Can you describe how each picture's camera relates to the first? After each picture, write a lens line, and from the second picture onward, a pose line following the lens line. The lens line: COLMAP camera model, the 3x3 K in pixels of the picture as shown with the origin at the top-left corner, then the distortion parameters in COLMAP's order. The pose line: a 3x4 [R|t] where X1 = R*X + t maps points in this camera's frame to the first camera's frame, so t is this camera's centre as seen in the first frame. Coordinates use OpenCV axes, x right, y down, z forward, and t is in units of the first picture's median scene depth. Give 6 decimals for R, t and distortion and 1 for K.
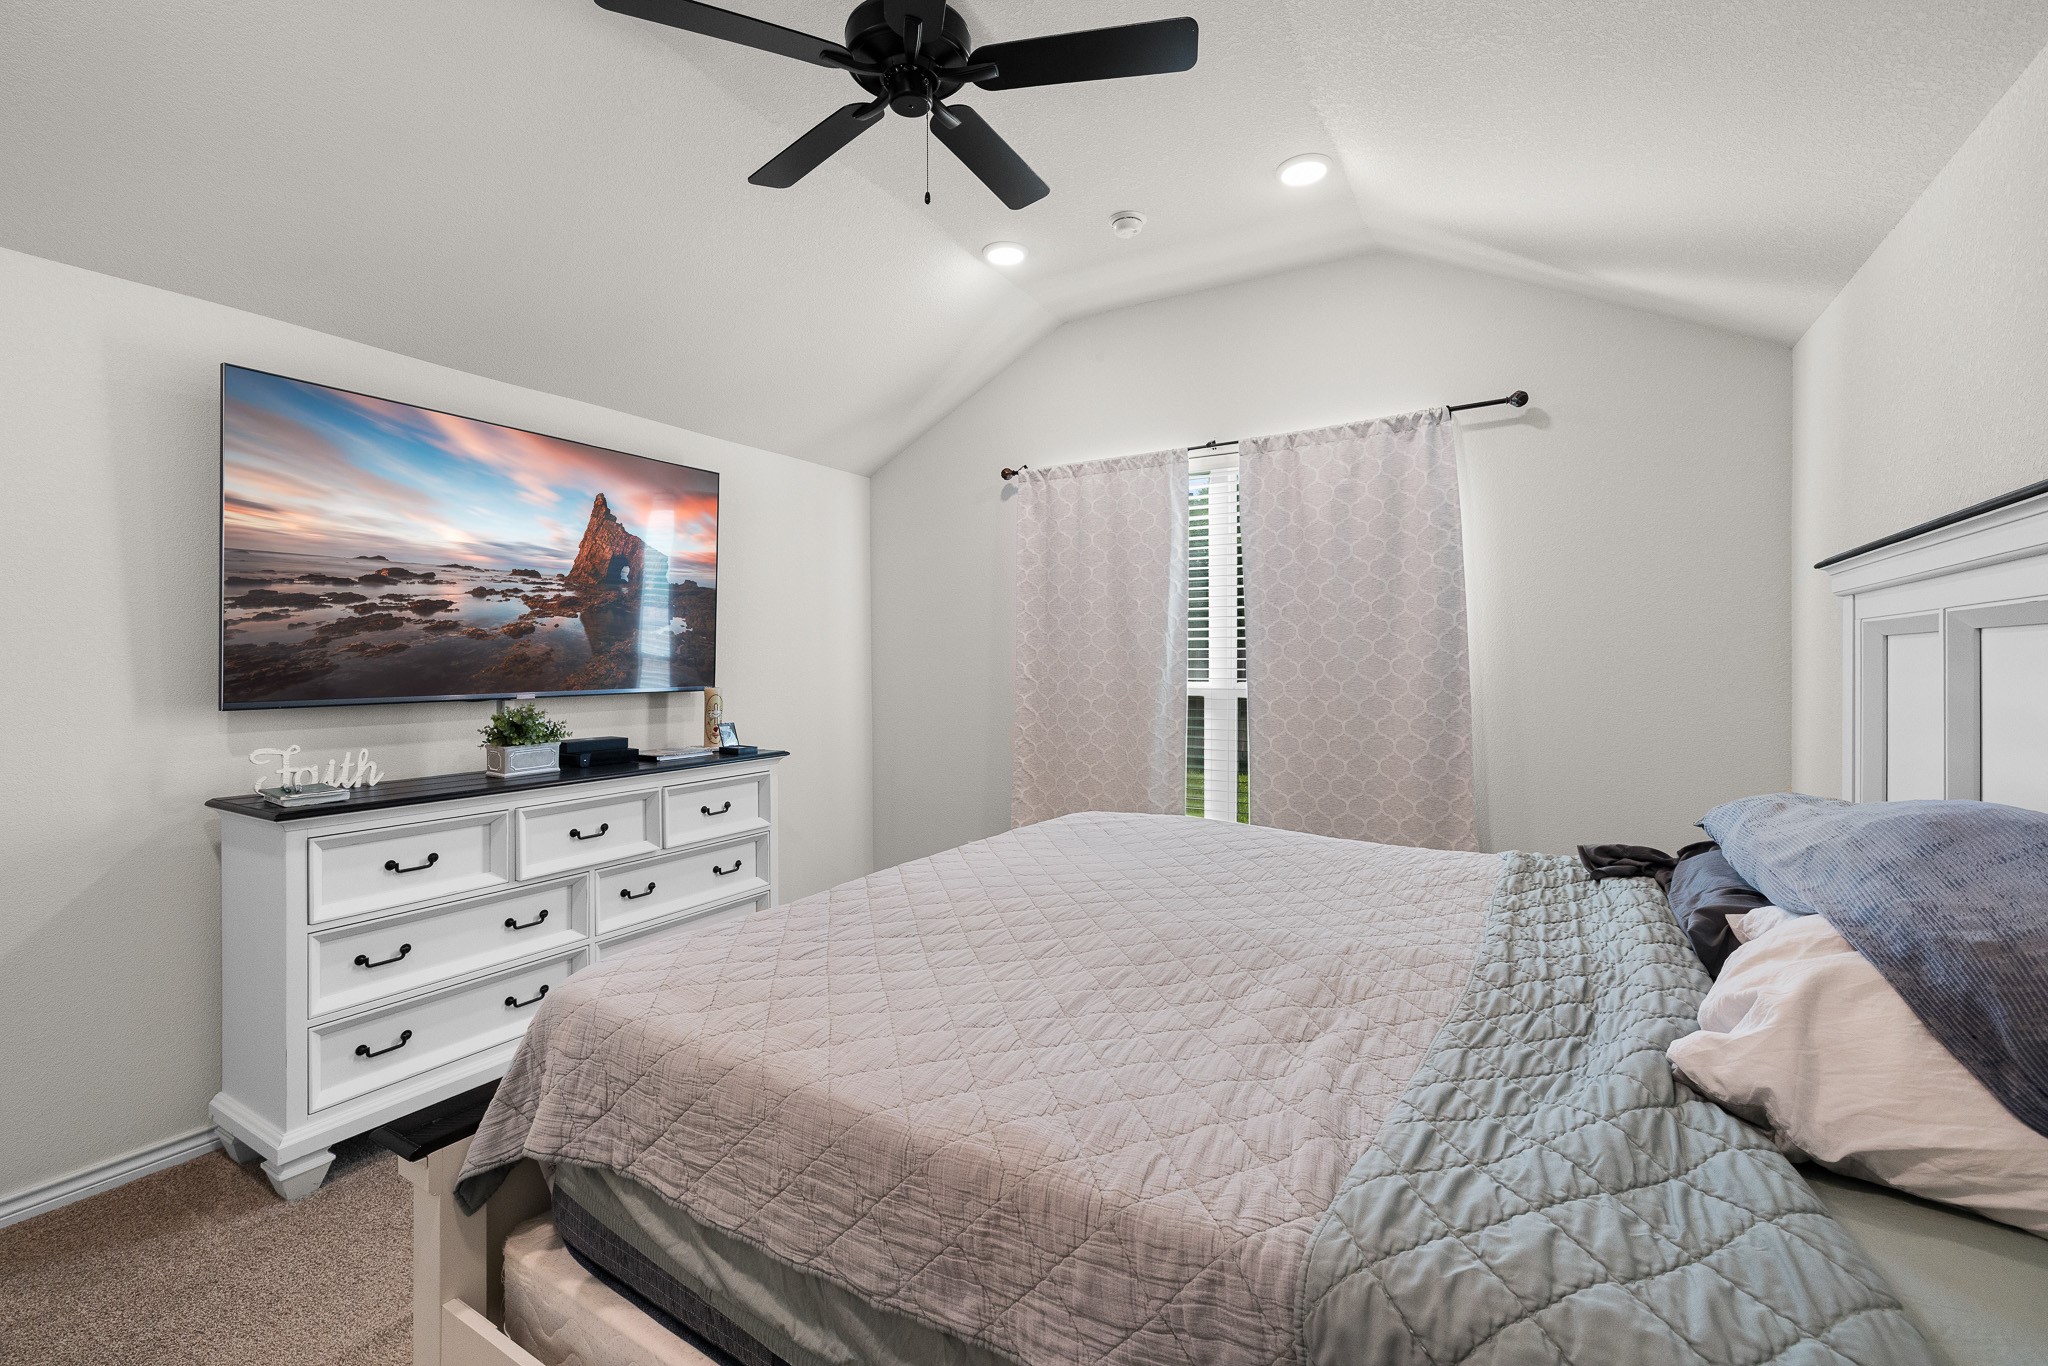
lens RADIAL K [[850.9, 0, 1021.0], [0, 850.9, 674.0], [0, 0, 1]] dist [0.002424, 0.000360]
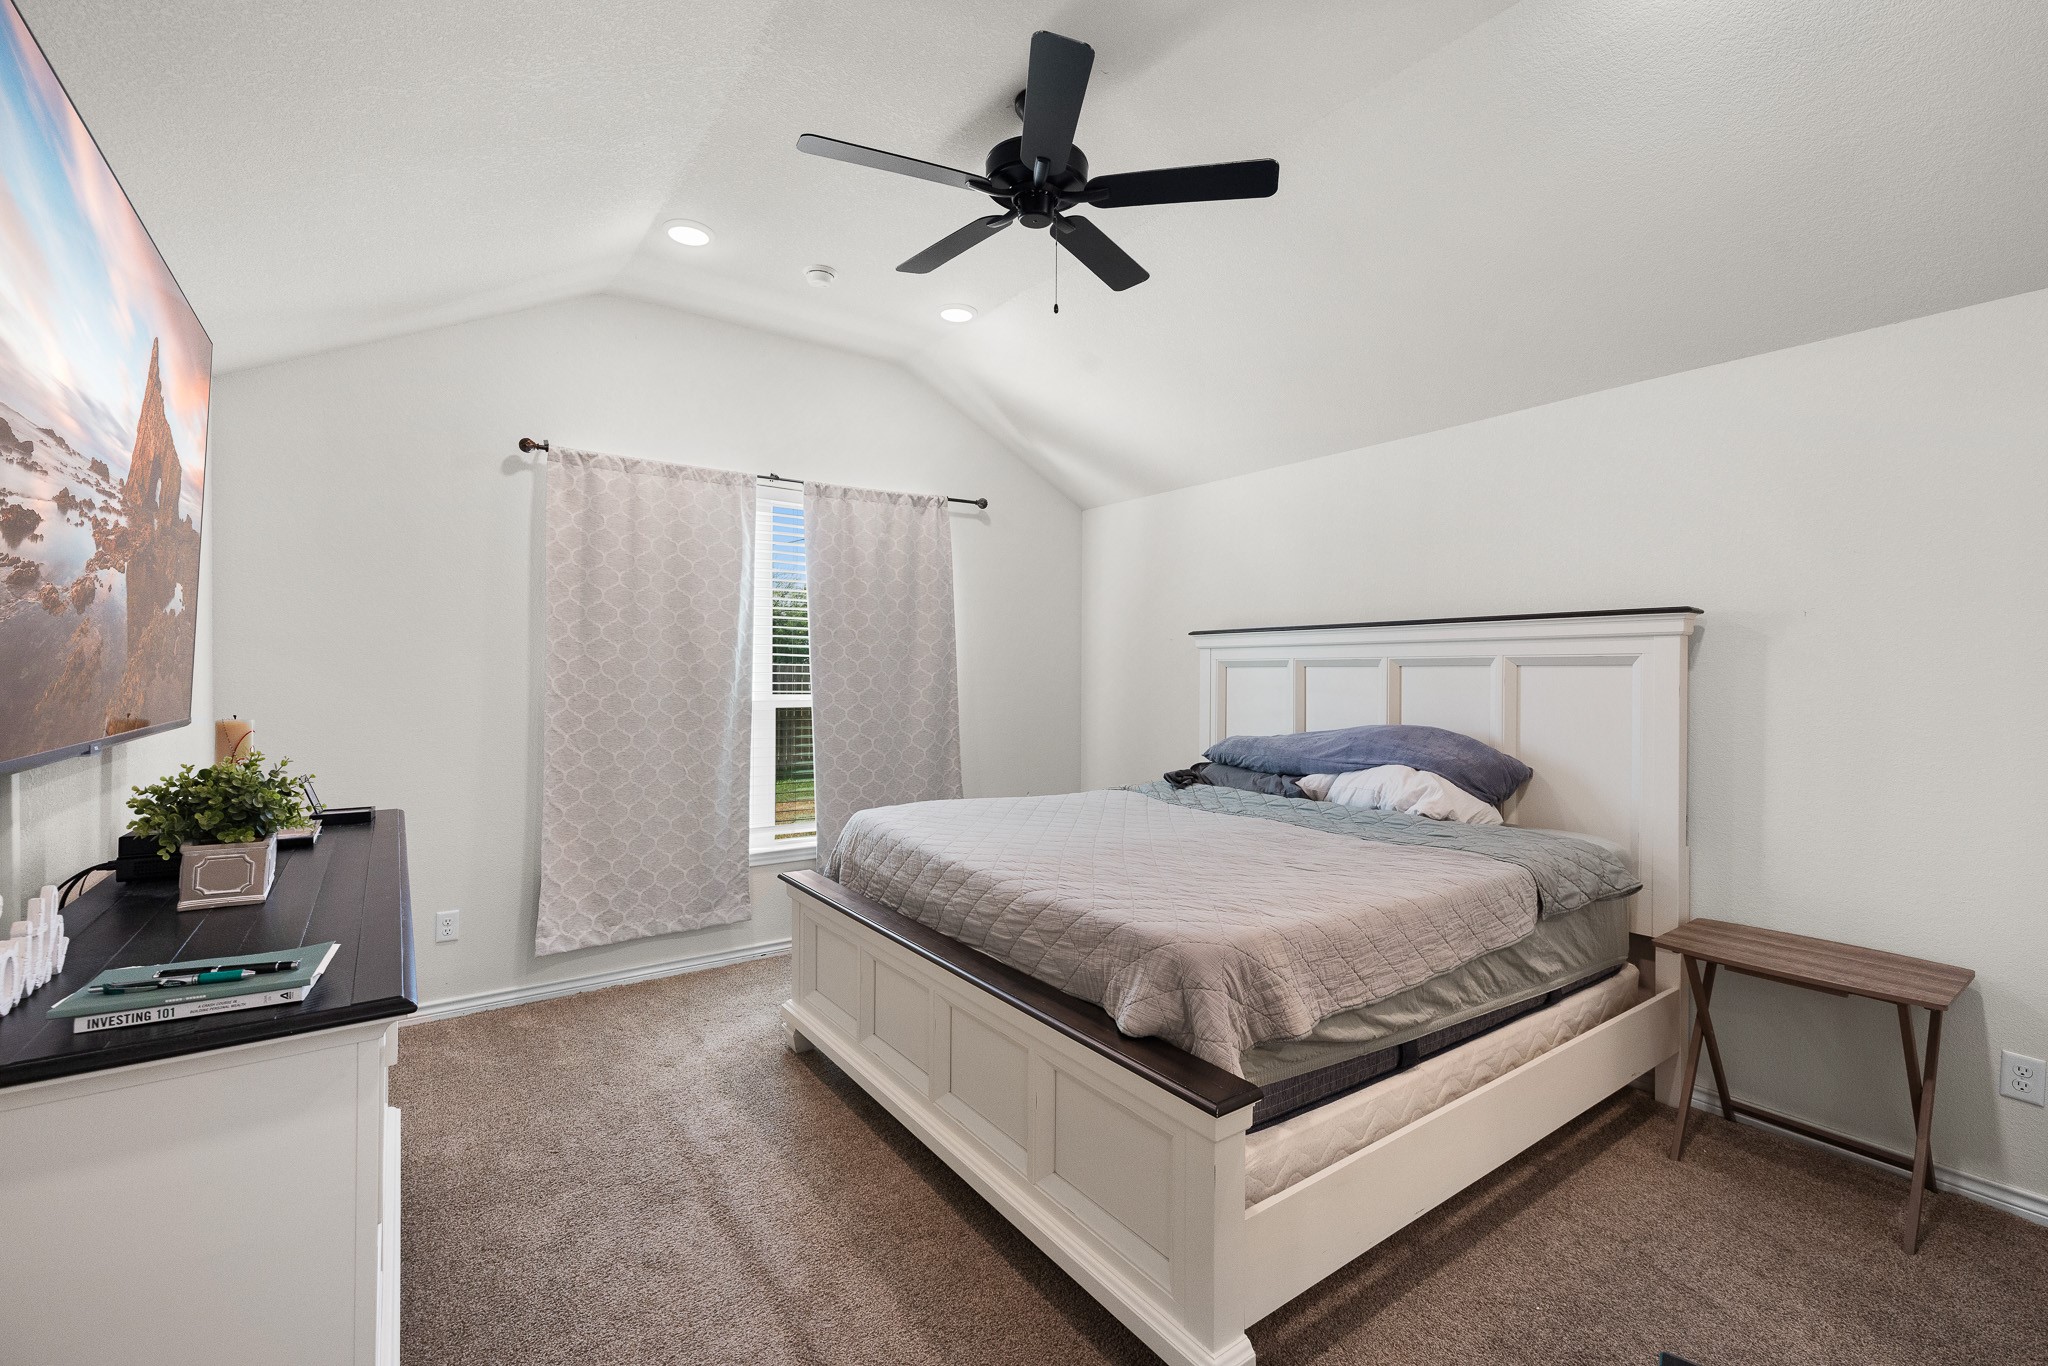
lens RADIAL K [[850.9, 0, 959.4], [0, 850.9, 681.2], [0, 0, 1]] dist [0.002424, 0.000360]
pose [[0.438823, 0.002993, 0.898569, -0.708289], [0.012717, 0.999874, -0.009540, 0.006632], [-0.898484, 0.015613, 0.438729, 0.335100]]
